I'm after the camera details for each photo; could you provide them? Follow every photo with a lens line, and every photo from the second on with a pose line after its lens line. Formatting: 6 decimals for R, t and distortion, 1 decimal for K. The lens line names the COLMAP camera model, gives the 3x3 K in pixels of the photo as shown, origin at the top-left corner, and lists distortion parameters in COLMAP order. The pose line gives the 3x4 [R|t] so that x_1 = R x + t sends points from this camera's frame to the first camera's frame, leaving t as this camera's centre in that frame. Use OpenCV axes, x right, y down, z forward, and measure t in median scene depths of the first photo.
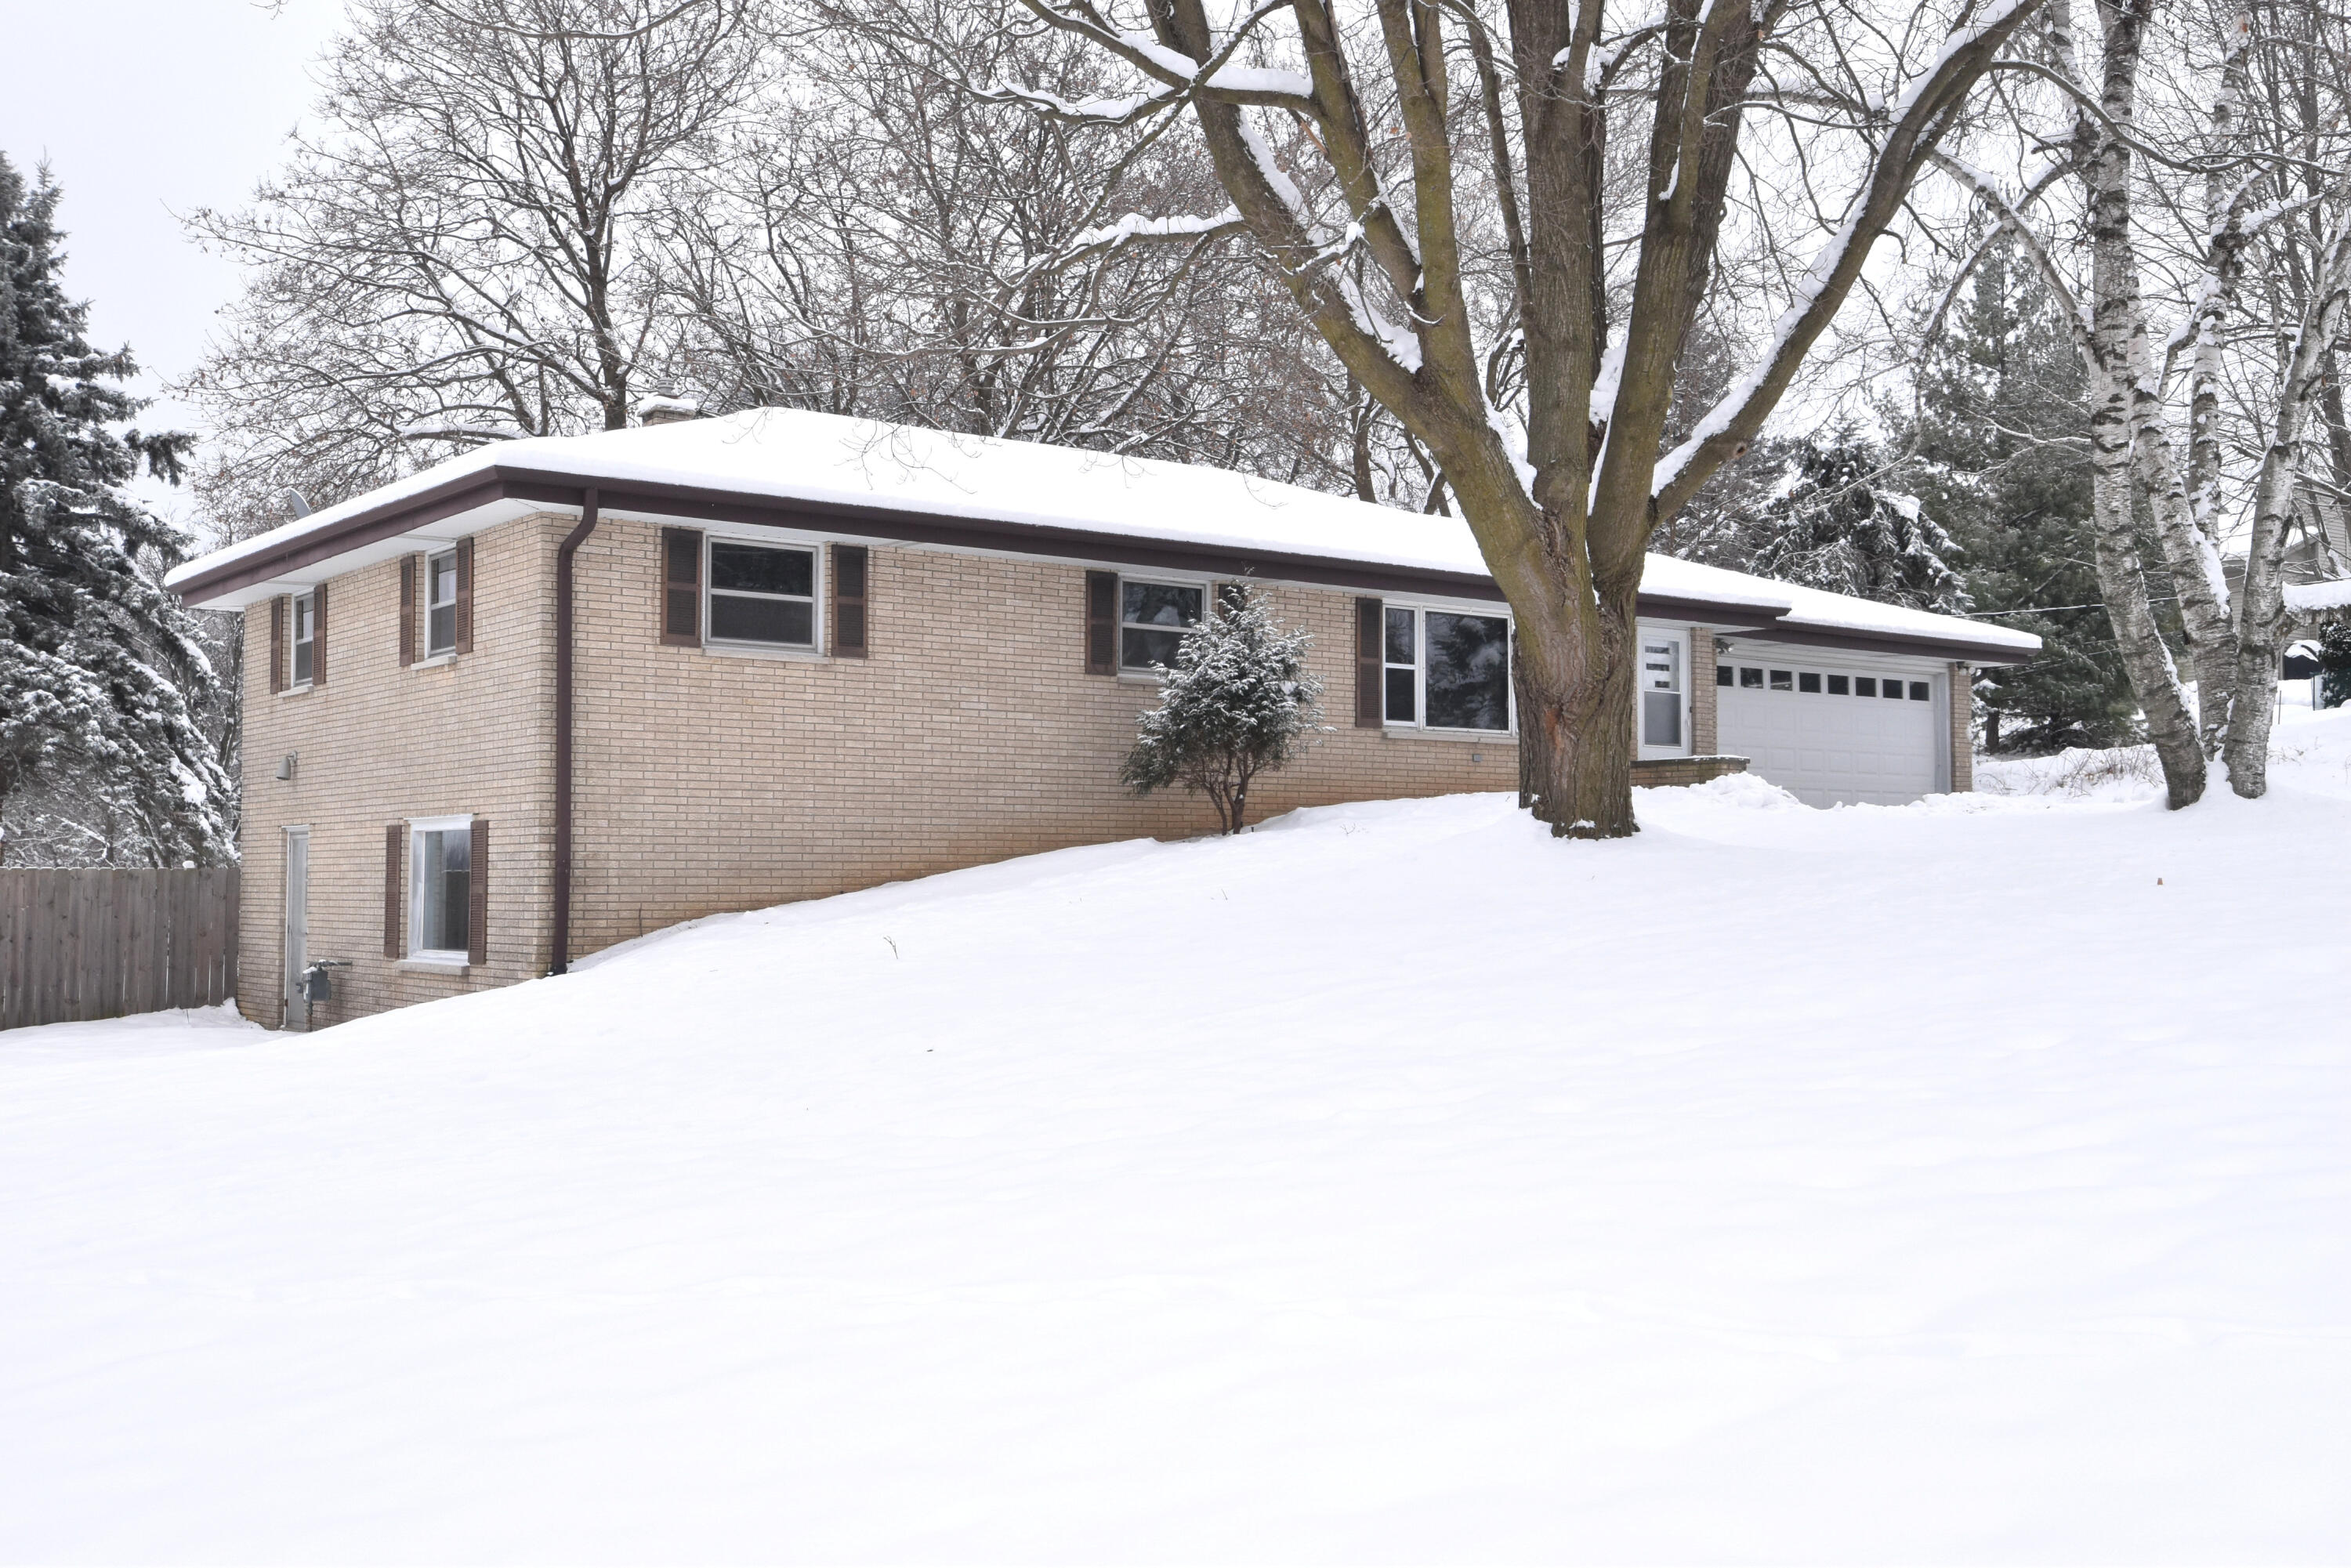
lens RADIAL K [[2355.3, 0, 1178.2], [0, 2355.3, 784.1], [0, 0, 1]] dist [0.062835, 0.000000]
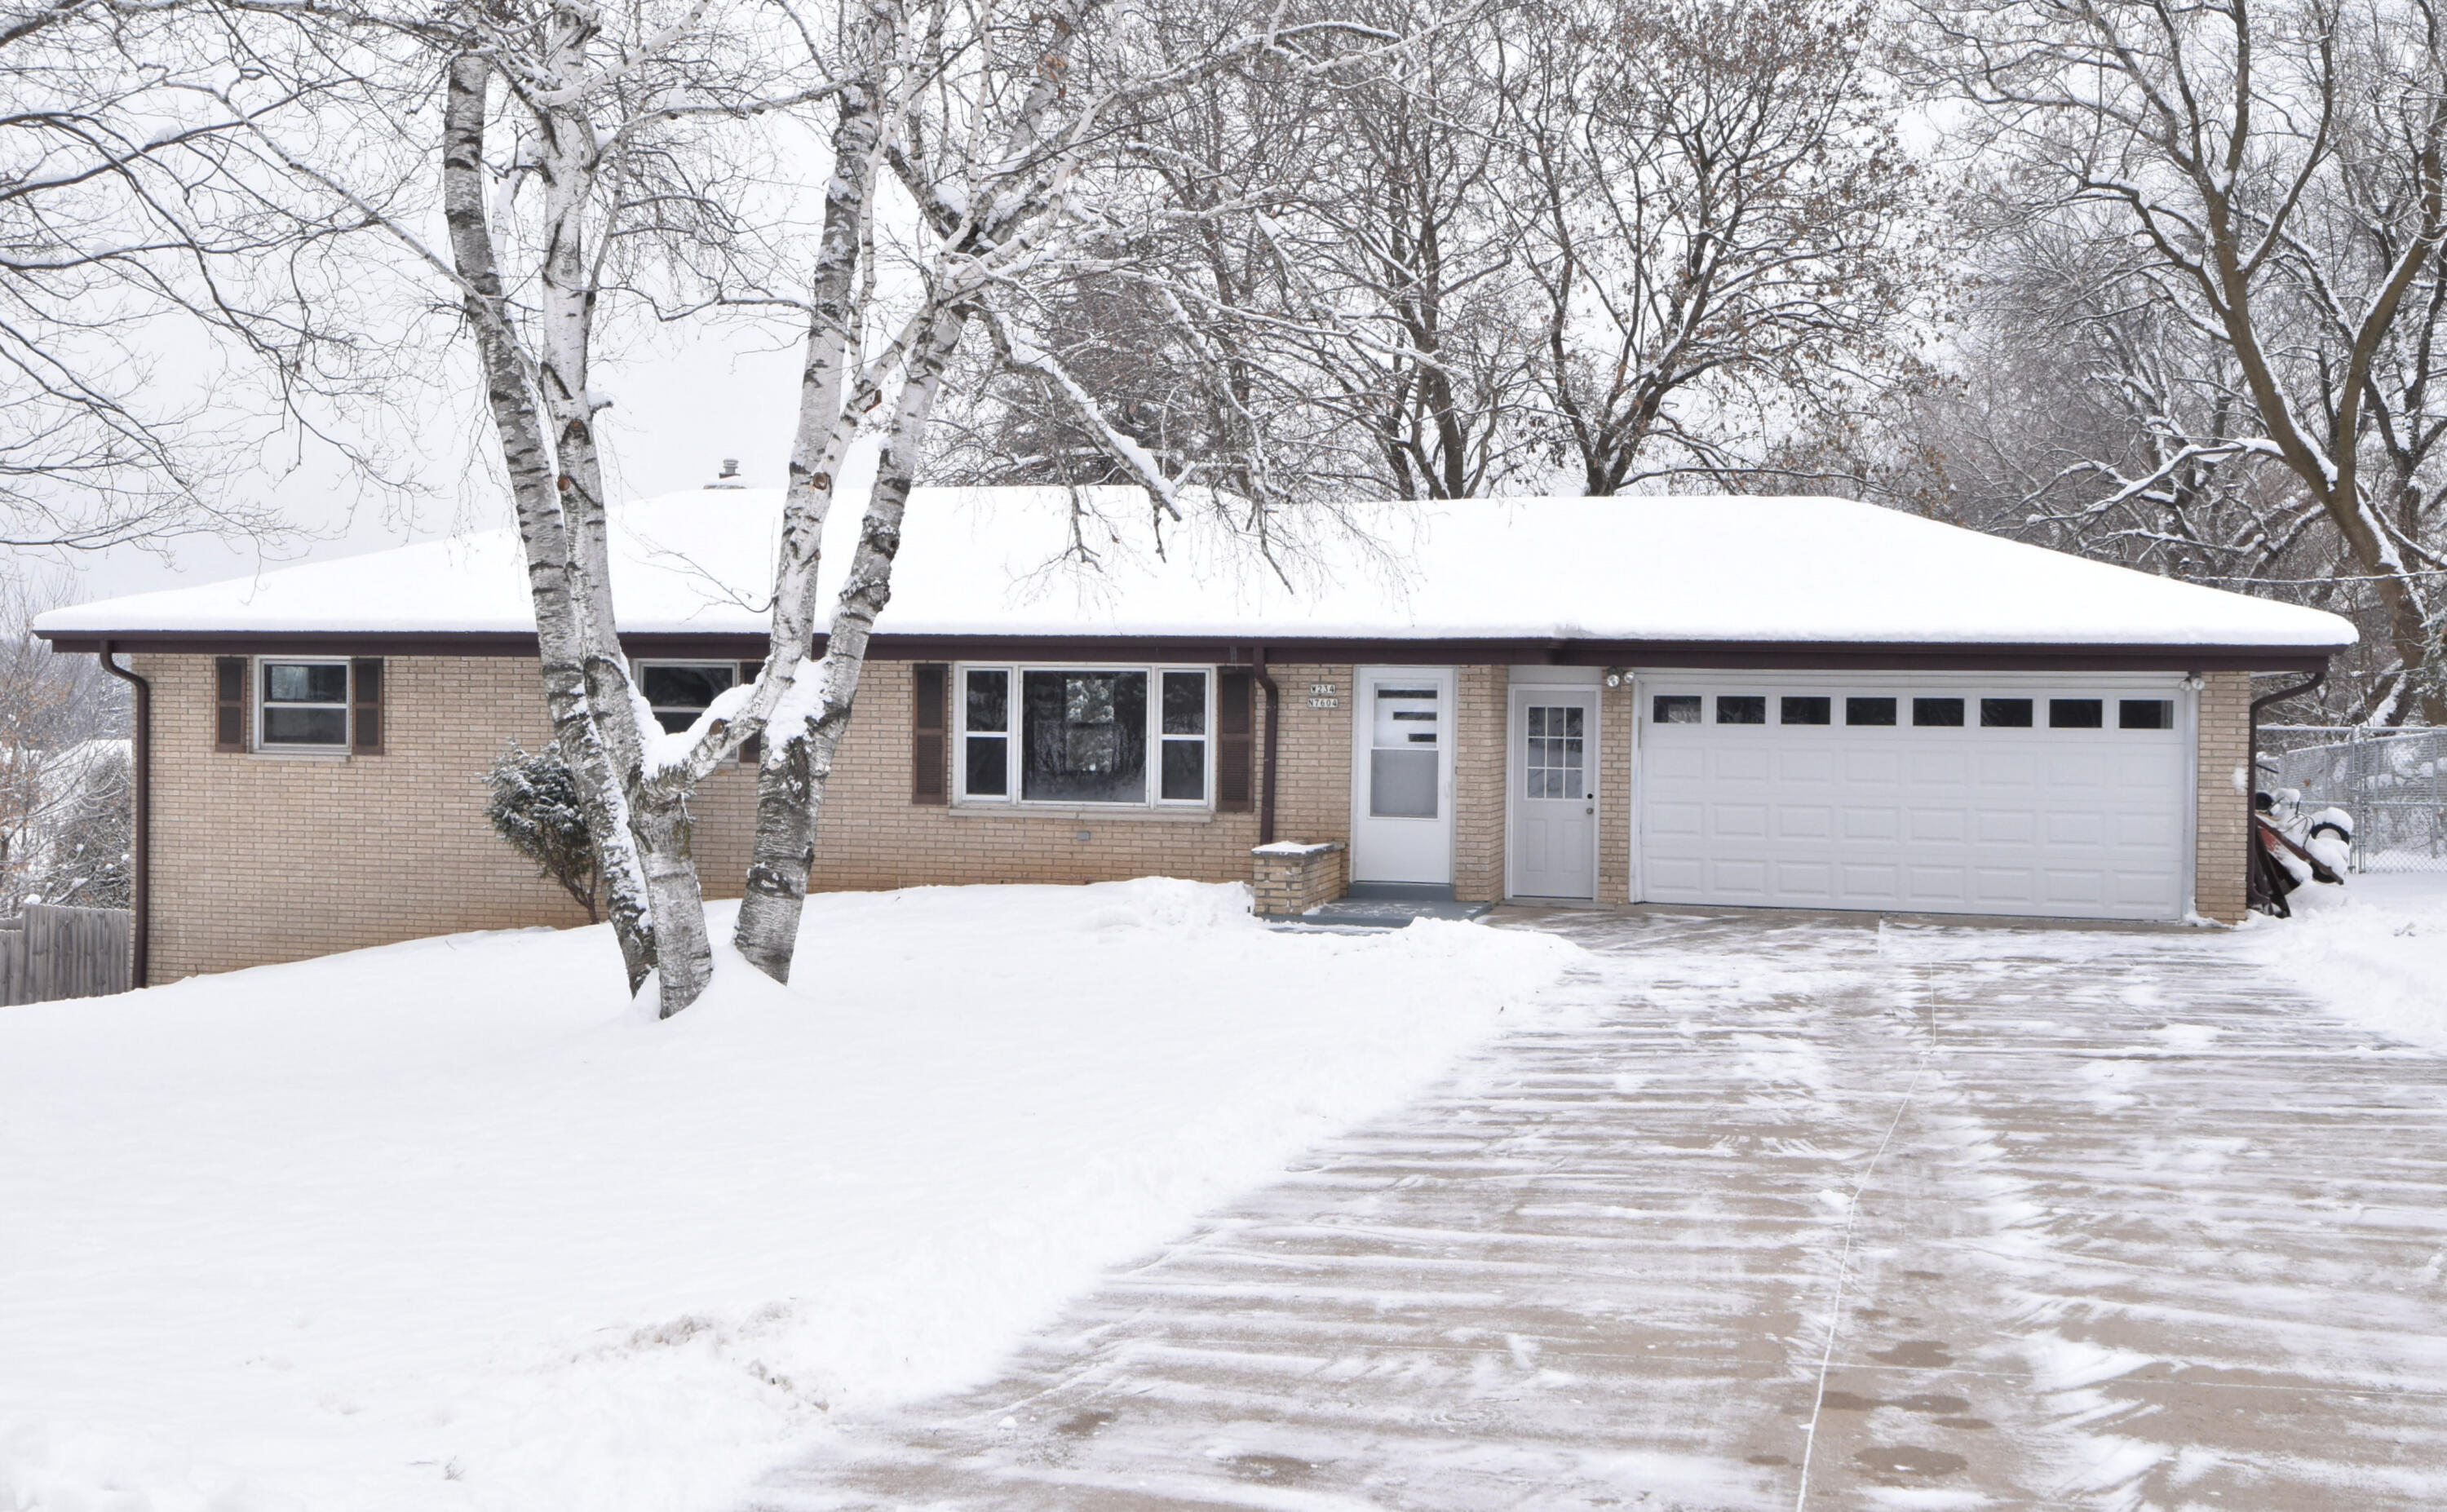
lens RADIAL K [[2342.6, 0, 1222.0], [0, 2342.6, 747.5], [0, 0, 1]] dist [0.051237, 0.000000]
pose [[0.603490, 0.020471, -0.797108, 1.013074], [0.022620, 0.998829, 0.042777, -0.095352], [0.797050, -0.043845, 0.602320, 0.623152]]
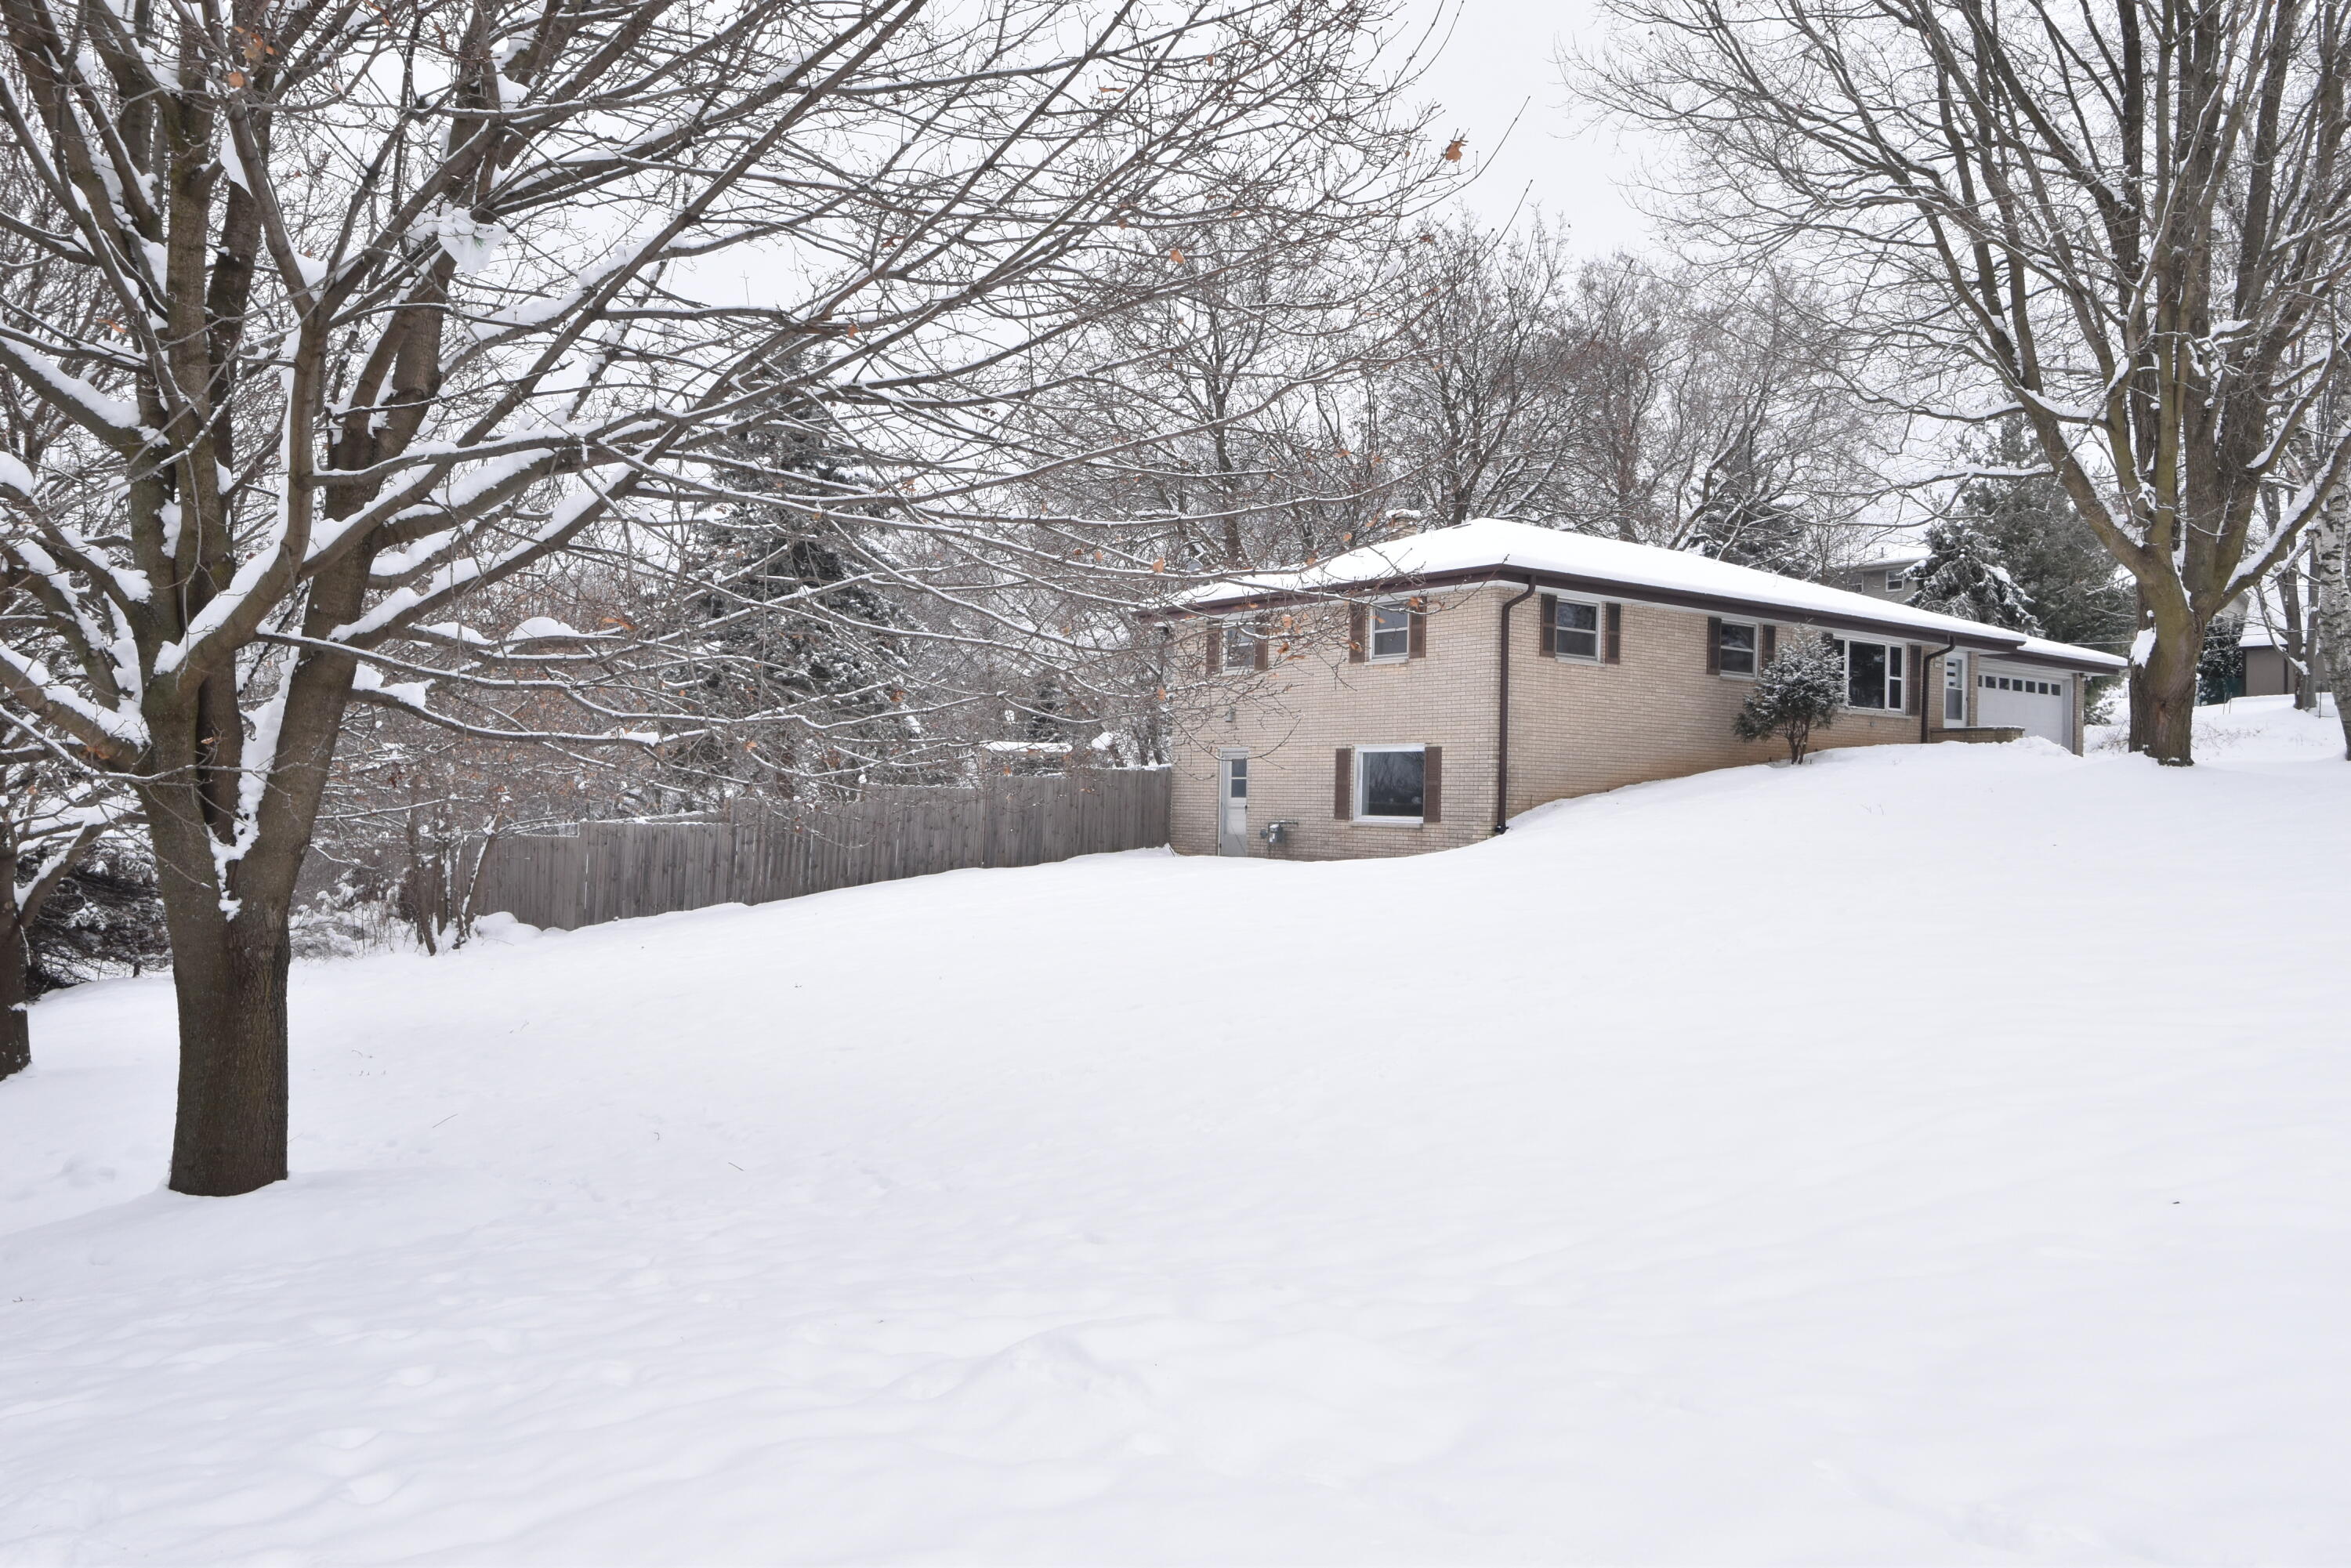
lens RADIAL K [[1723.5, 0, 1174.8], [0, 1723.5, 786.7], [0, 0, 1]] dist [0.003961, 0.002272]
pose [[0.999746, 0.022123, -0.004361, -0.466292], [-0.021980, 0.999293, 0.030499, 0.009197], [0.005033, -0.030396, 0.999525, -0.356820]]
